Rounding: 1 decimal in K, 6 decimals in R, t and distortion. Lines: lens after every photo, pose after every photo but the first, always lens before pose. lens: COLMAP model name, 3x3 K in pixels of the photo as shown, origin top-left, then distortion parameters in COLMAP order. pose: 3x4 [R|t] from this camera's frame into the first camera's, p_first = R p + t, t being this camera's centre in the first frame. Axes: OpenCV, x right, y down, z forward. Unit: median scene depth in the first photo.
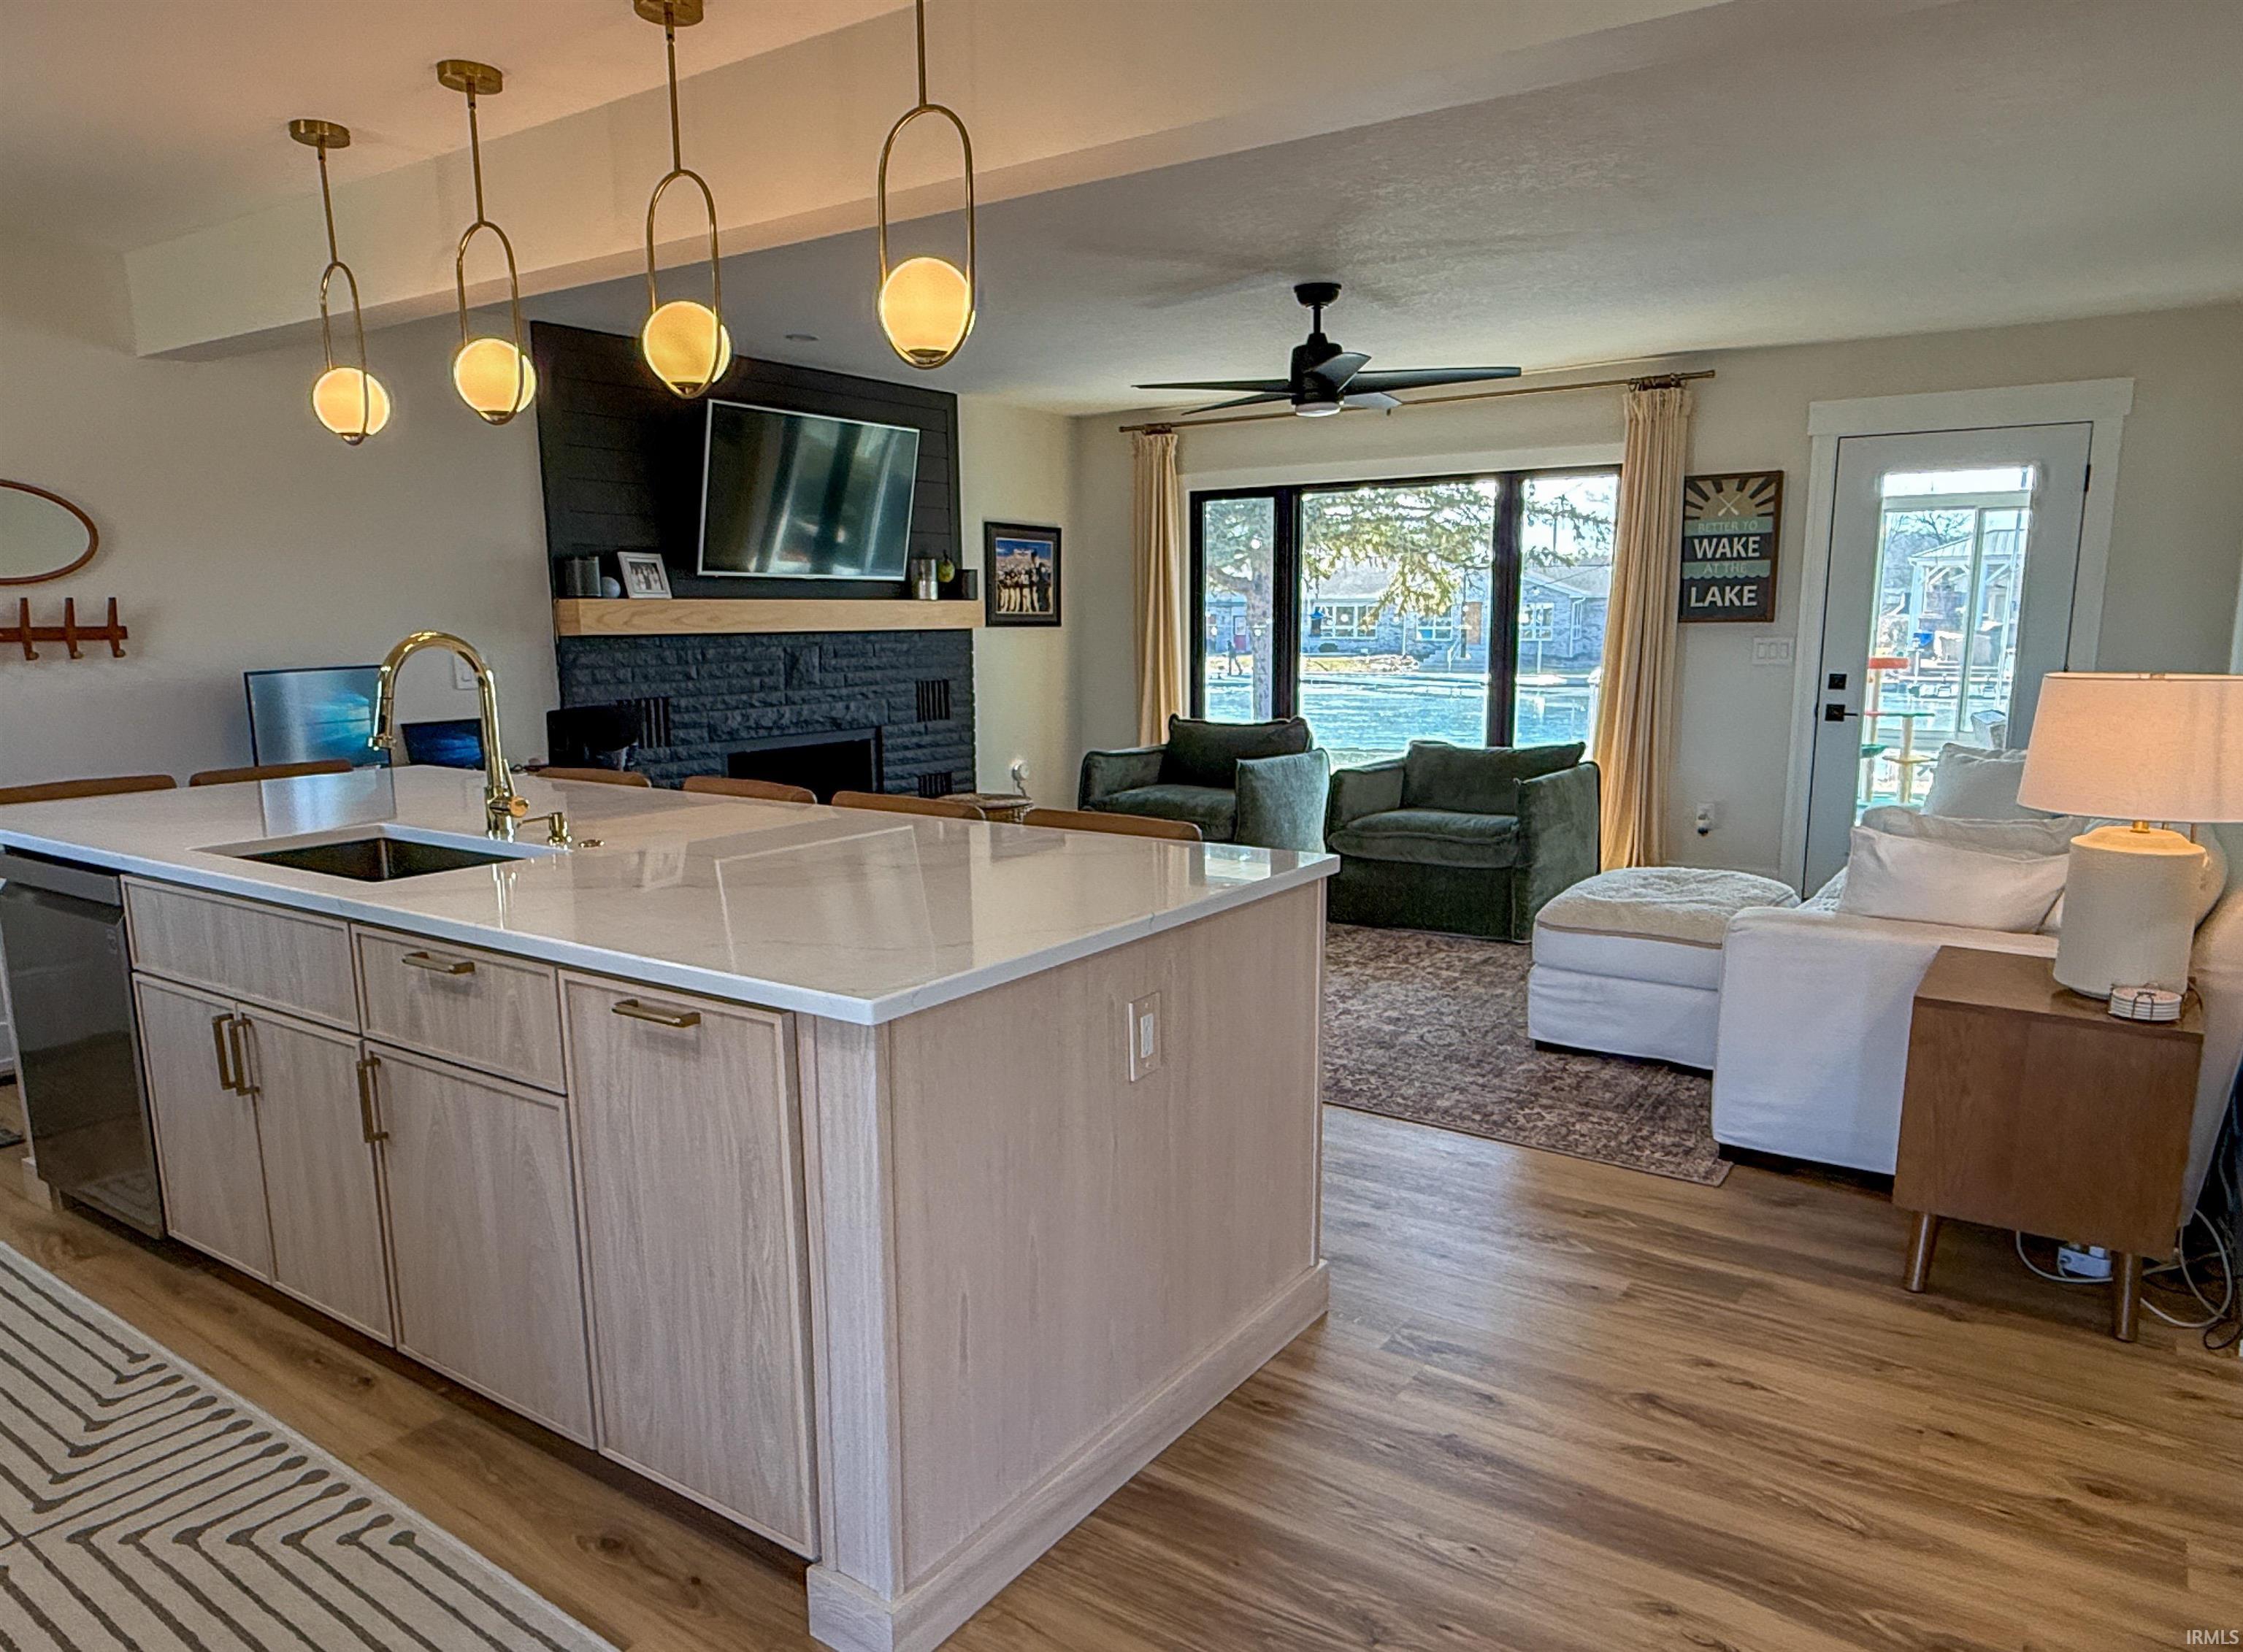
lens RADIAL K [[1421.3, 0, 1134.7], [0, 1421.3, 854.4], [0, 0, 1]] dist [0.000062, -0.001517]
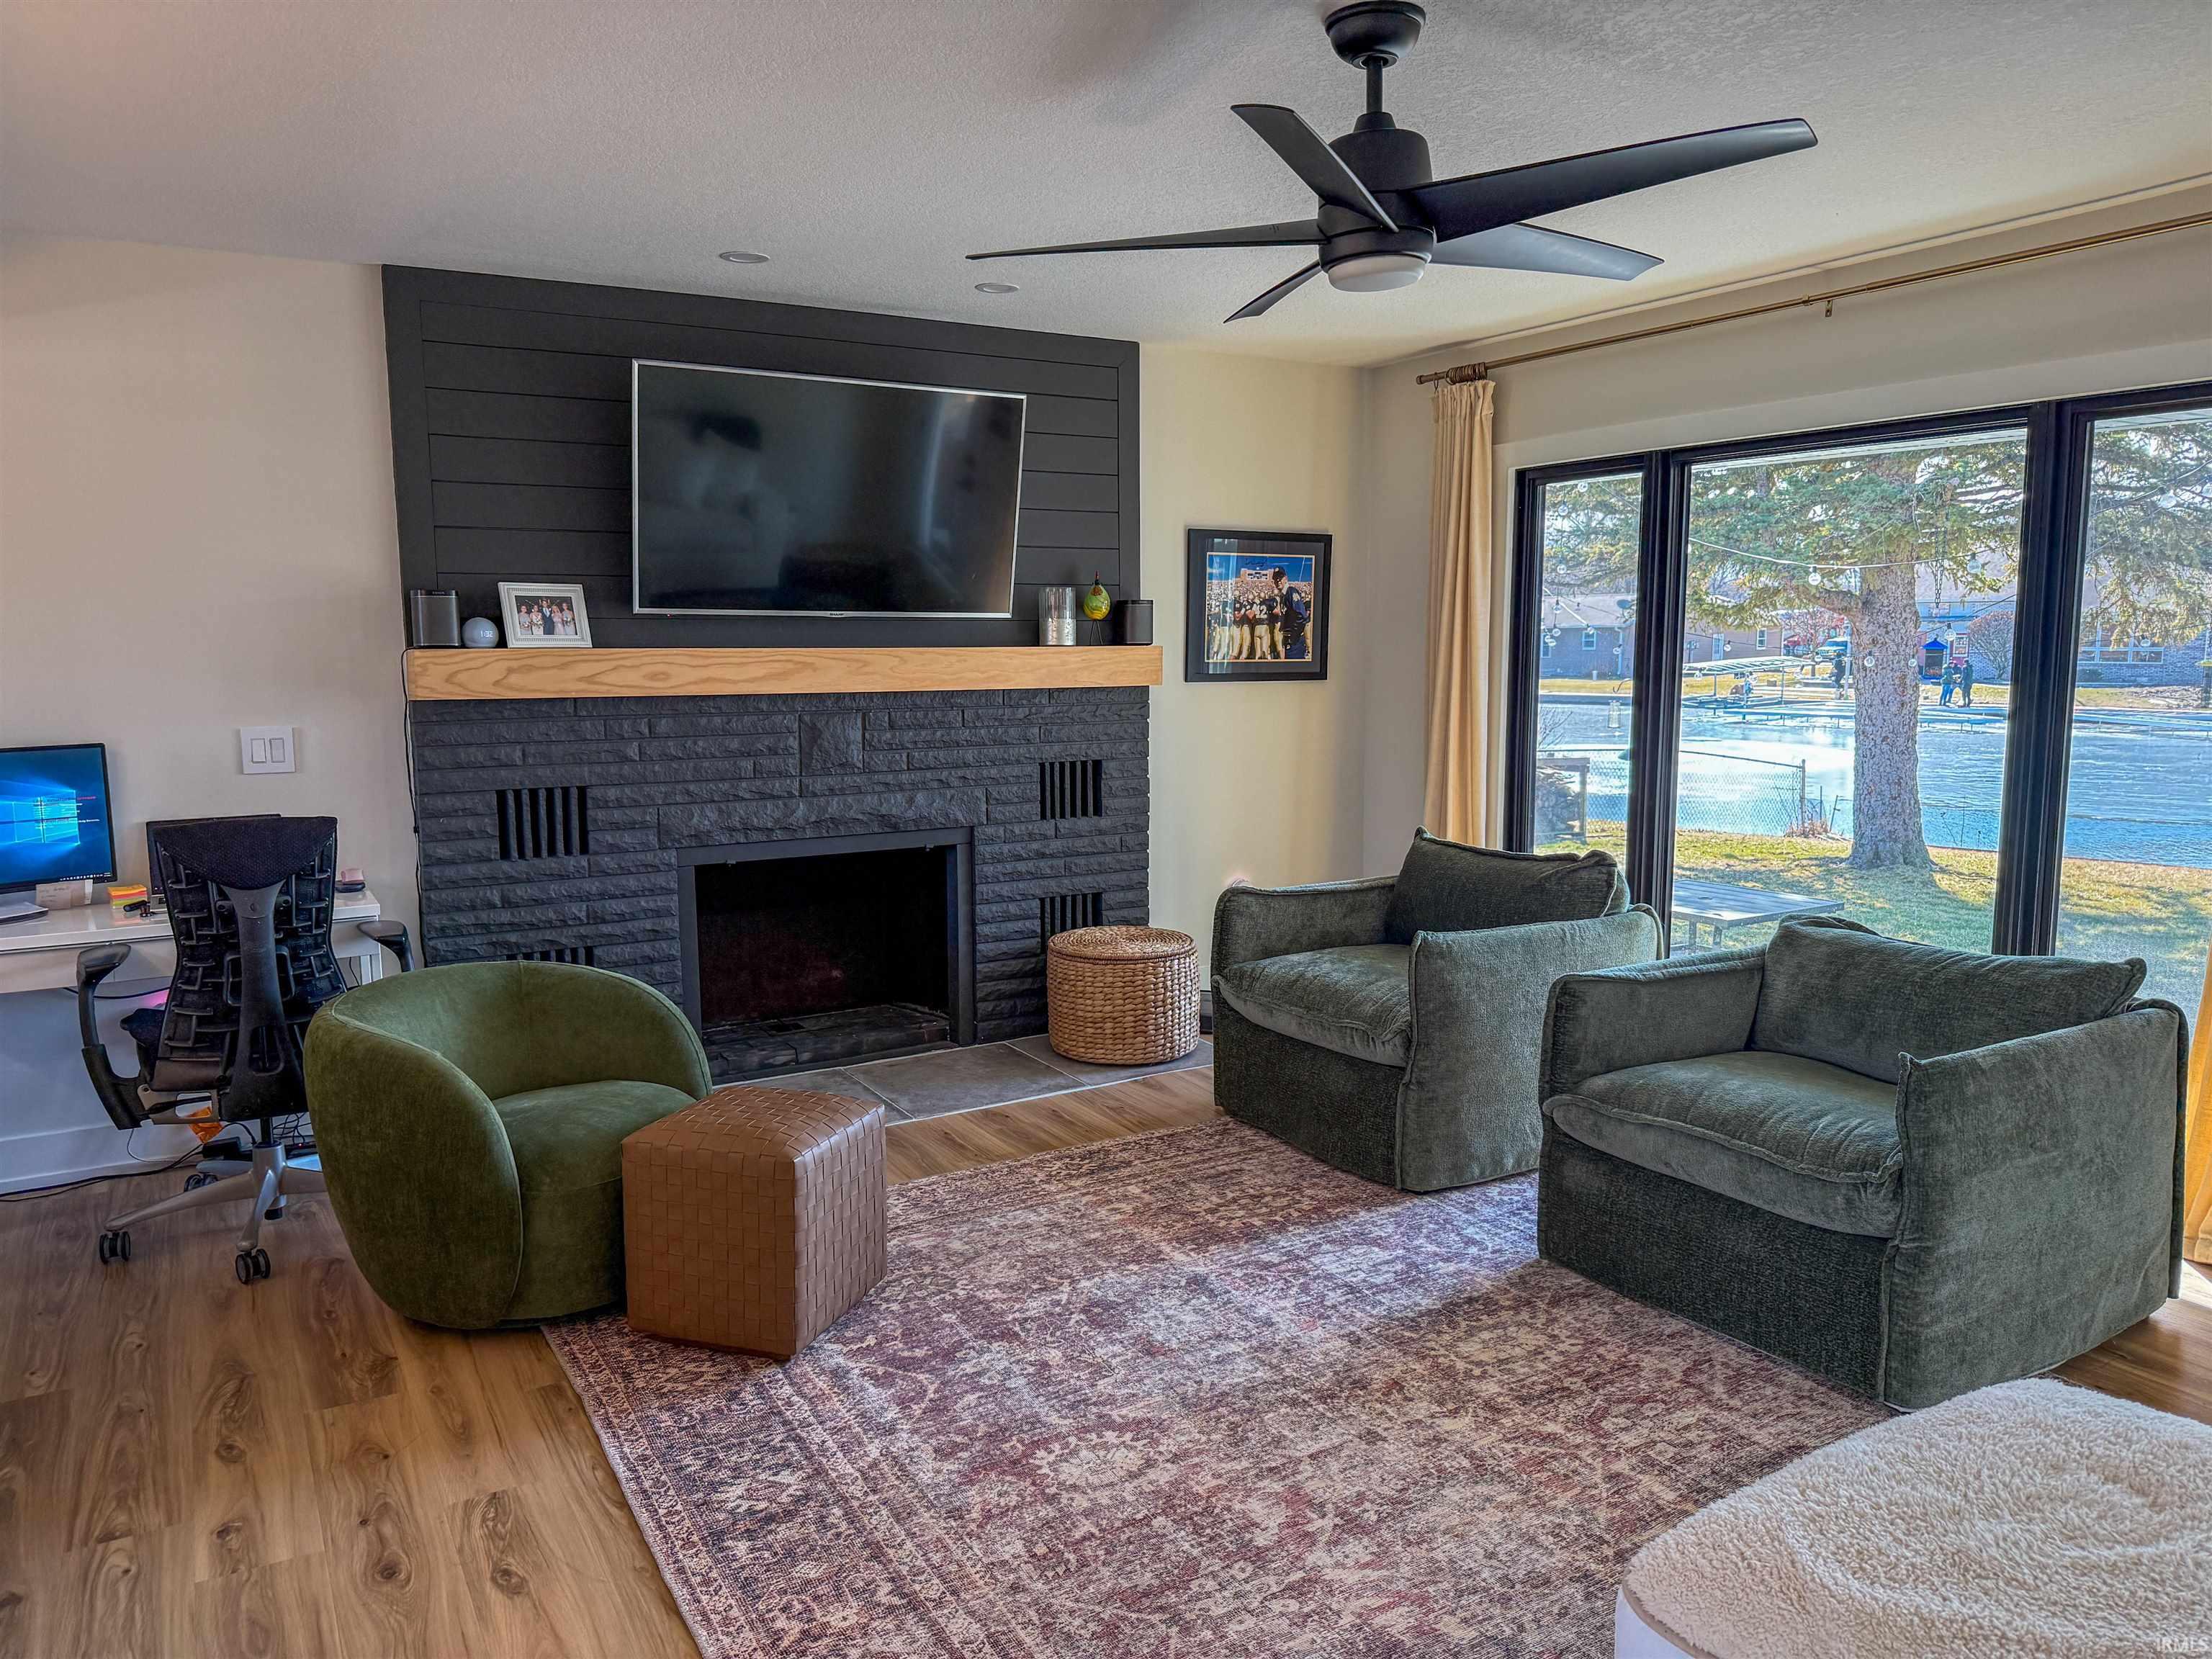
lens RADIAL K [[1537.9, 0, 1106.0], [0, 1537.9, 829.5], [0, 0, 1]] dist [0.170885, -0.276702]
pose [[0.908550, 0.054089, -0.414260, 0.212599], [-0.070651, 0.997194, -0.024749, -0.082789], [0.411759, 0.051754, 0.909822, 0.377527]]
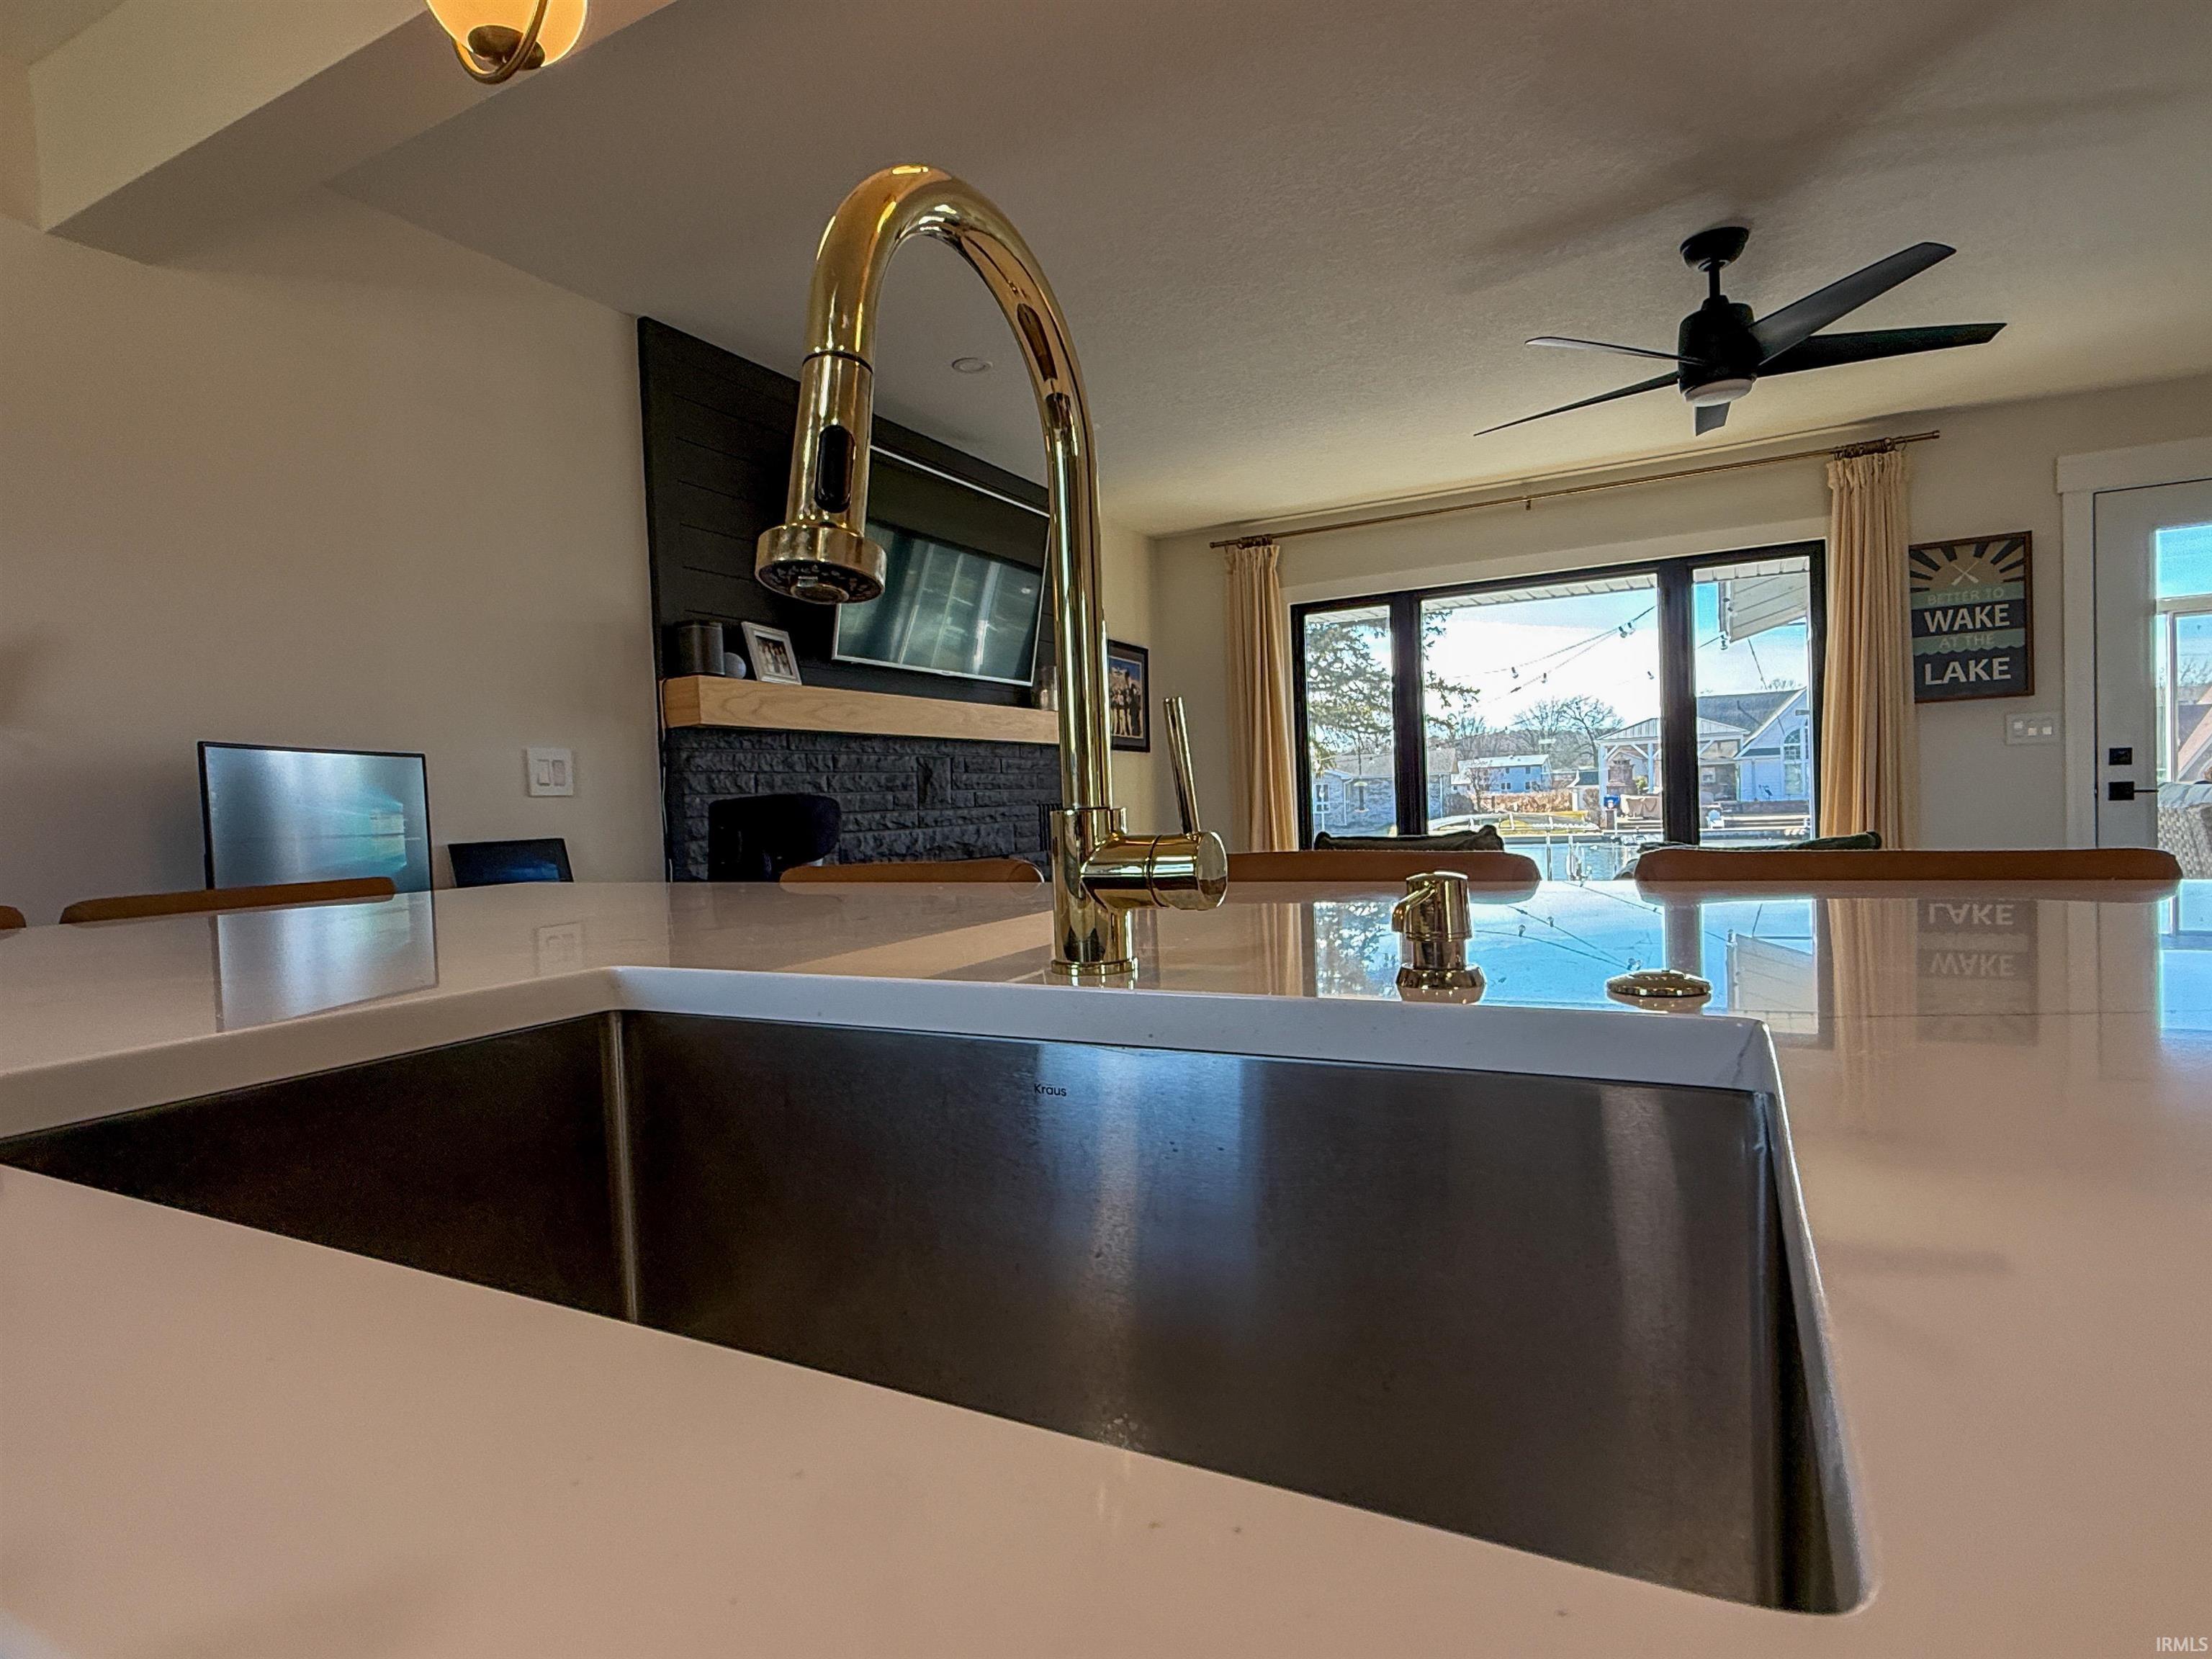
lens RADIAL K [[1149.0, 0, 1106.0], [0, 1149.0, 829.5], [0, 0, 1]] dist [0.000156, 0.000121]
pose [[0.993724, -0.034647, 0.106362, -0.213379], [0.049723, 0.988538, -0.142547, -0.004663], [-0.100204, 0.146941, 0.984057, 0.348551]]
